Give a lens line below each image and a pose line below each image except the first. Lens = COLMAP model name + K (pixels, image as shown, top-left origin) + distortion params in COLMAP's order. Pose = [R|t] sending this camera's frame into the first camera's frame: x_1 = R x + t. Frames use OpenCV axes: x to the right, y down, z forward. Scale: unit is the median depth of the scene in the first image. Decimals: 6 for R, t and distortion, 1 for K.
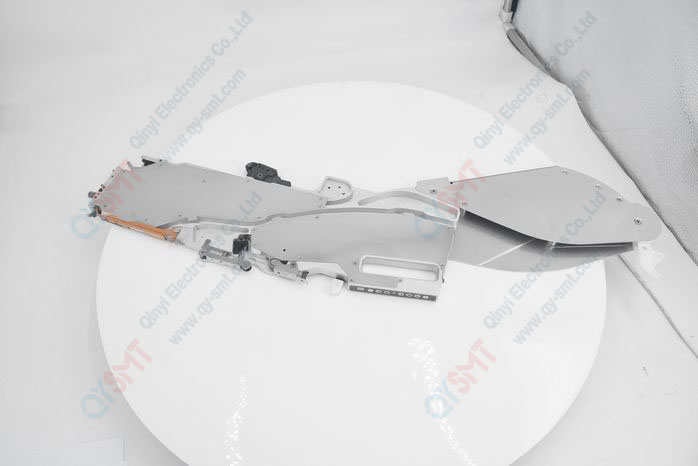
lens RADIAL K [[482.7, 0, 349.0], [0, 482.7, 233.0], [0, 0, 1]] dist [-0.083958, -0.000132]
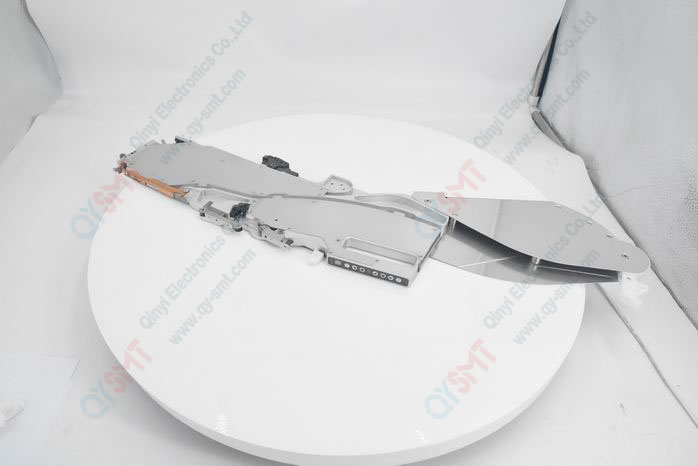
lens RADIAL K [[482.7, 0, 349.0], [0, 482.7, 233.0], [0, 0, 1]] dist [-0.083958, -0.000132]
pose [[0.980689, 0.169814, -0.097012, 0.121875], [-0.187883, 0.955769, -0.226287, 0.253858], [0.054295, 0.240144, 0.969218, -0.014873]]
